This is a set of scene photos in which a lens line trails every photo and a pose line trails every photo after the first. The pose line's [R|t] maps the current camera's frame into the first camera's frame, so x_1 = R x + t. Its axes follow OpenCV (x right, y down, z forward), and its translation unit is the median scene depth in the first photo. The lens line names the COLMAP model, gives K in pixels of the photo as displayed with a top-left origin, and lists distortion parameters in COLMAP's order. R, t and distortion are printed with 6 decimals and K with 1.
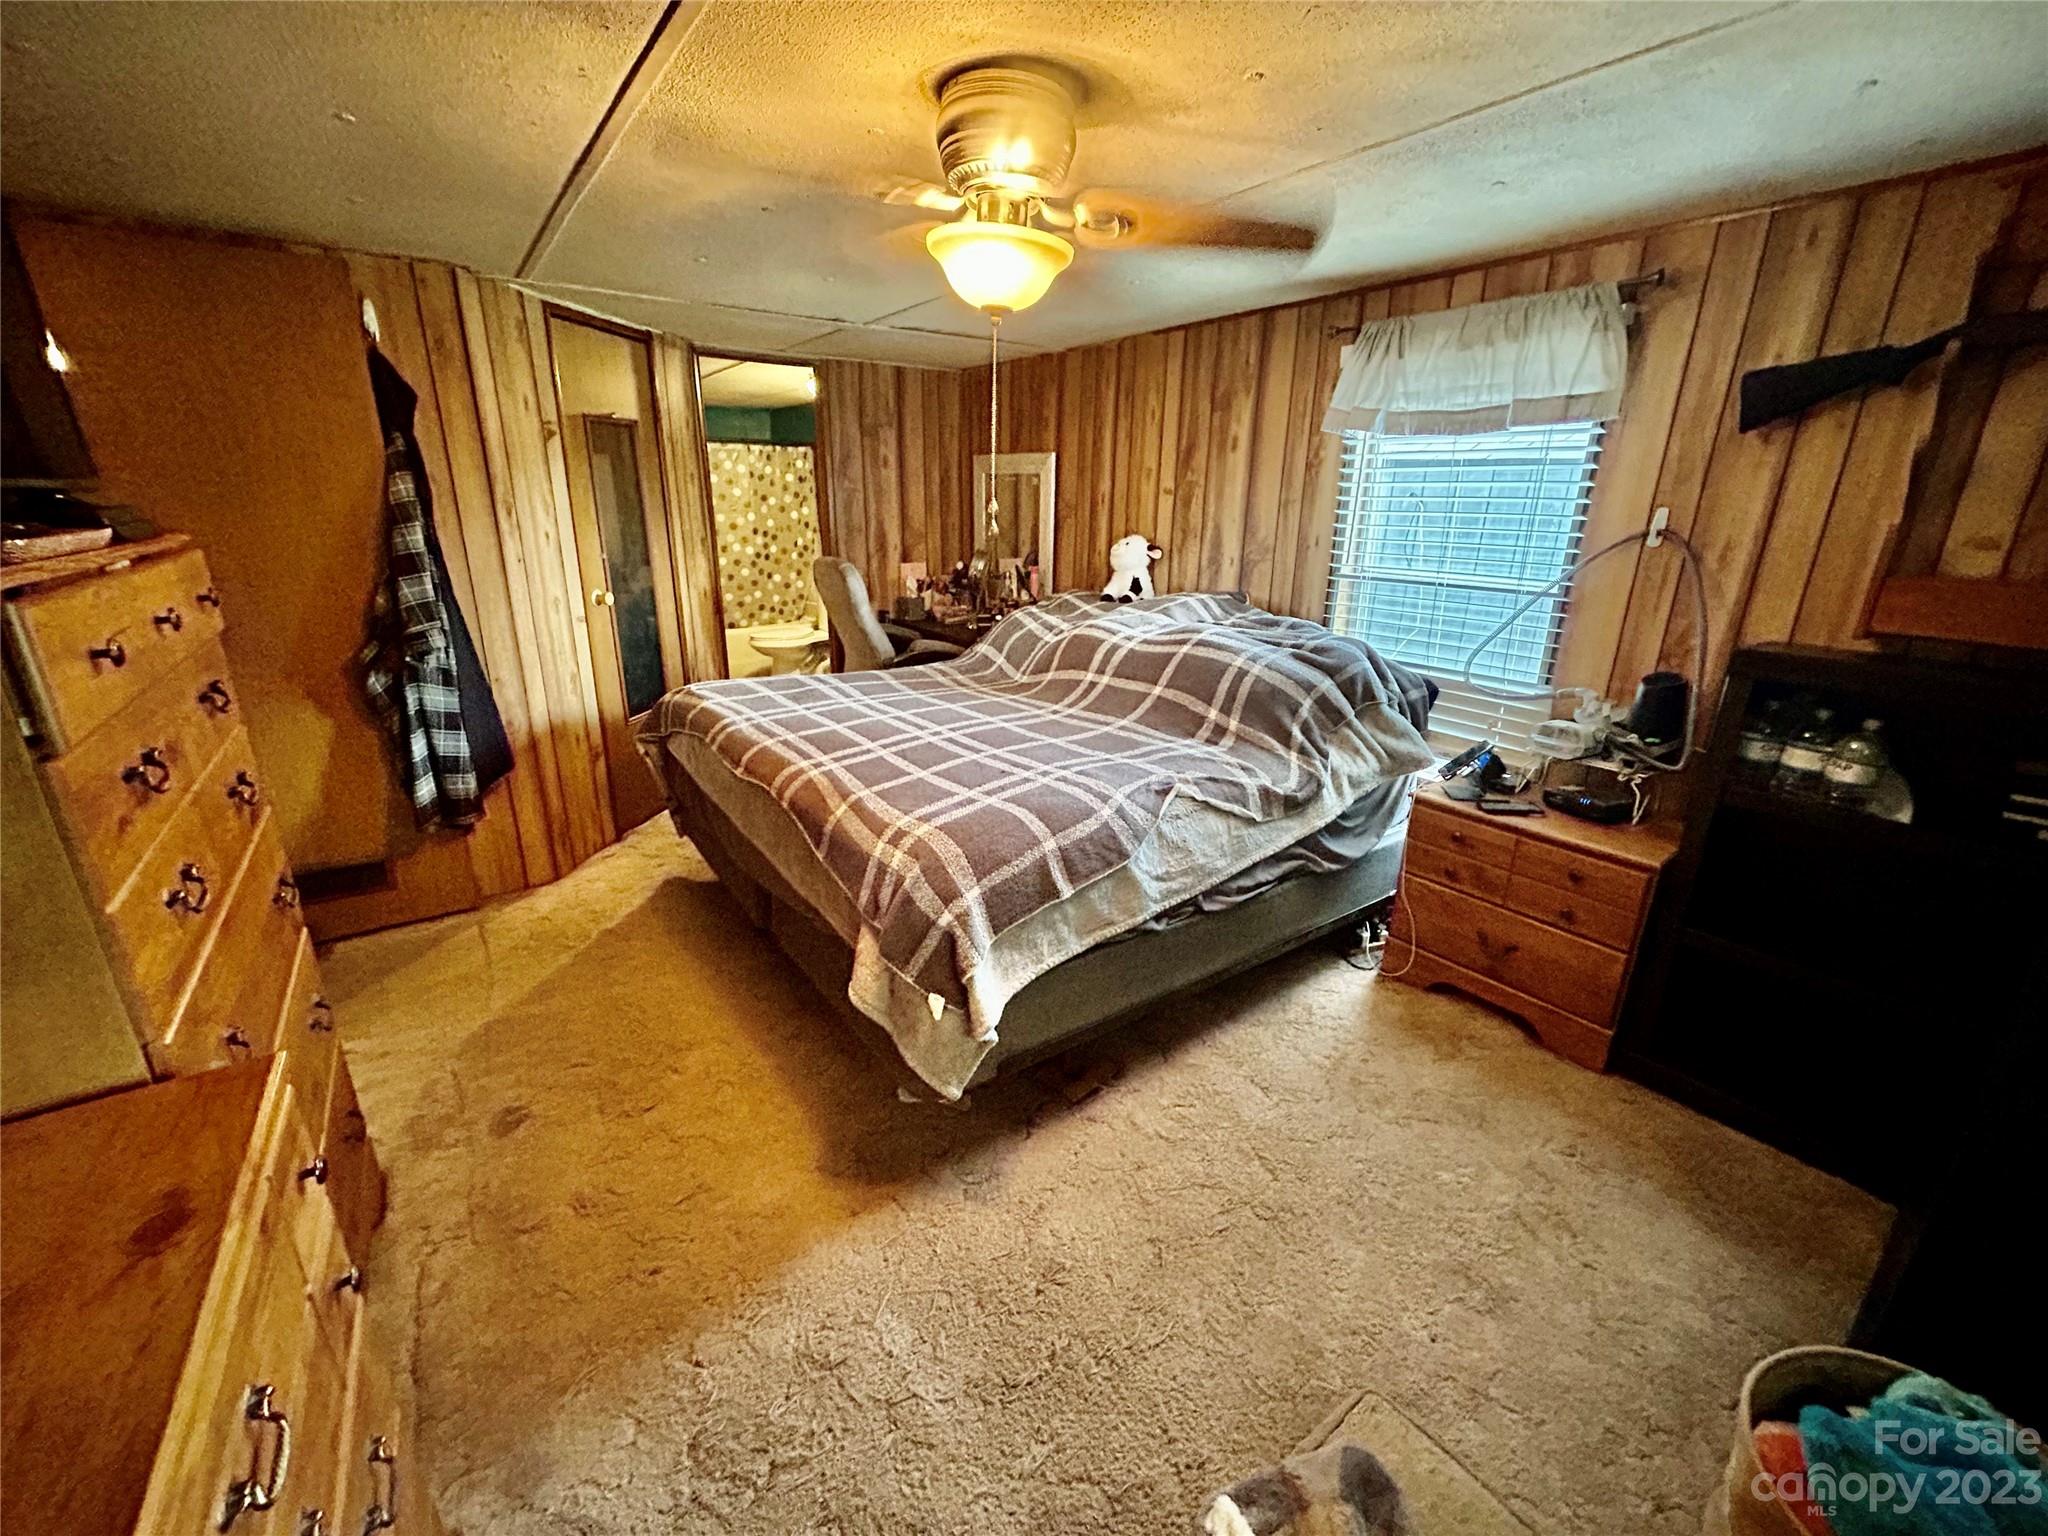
lens RADIAL K [[821.4, 0, 1028.2], [0, 821.4, 770.6], [0, 0, 1]] dist [-0.002183, 0.001767]
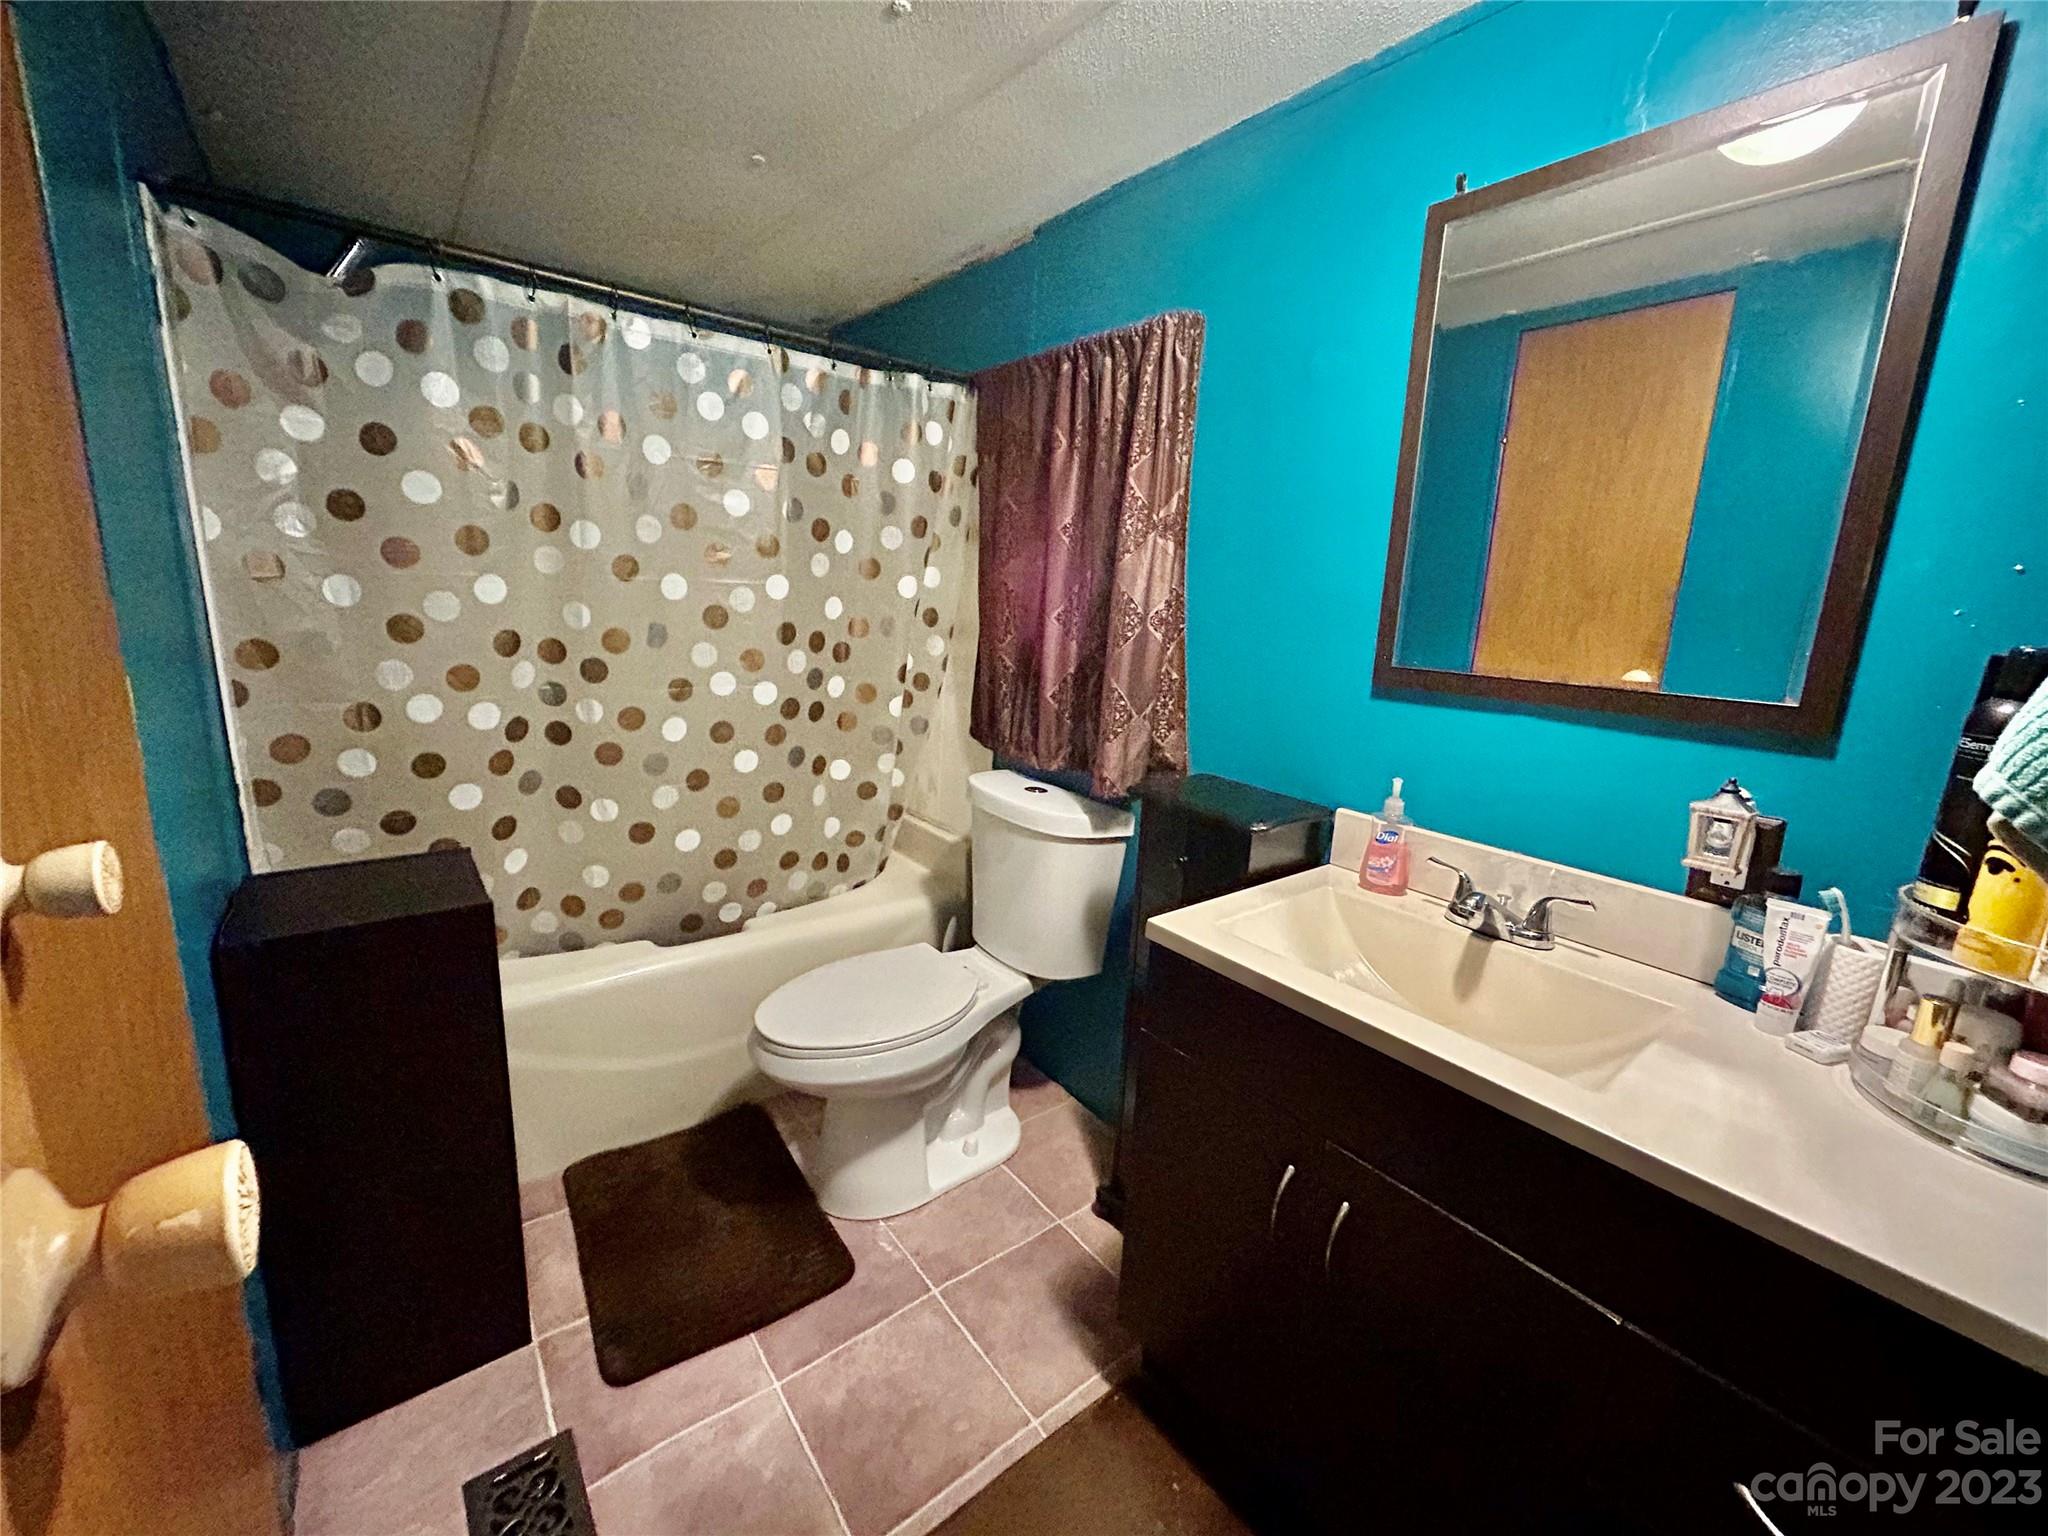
lens RADIAL K [[821.4, 0, 1030.1], [0, 821.4, 766.9], [0, 0, 1]] dist [-0.002183, 0.001767]
pose [[0.998928, 0.019875, 0.041818, -0.250429], [-0.015231, 0.993971, -0.108578, -0.207338], [-0.043724, 0.107825, 0.993208, 0.687212]]
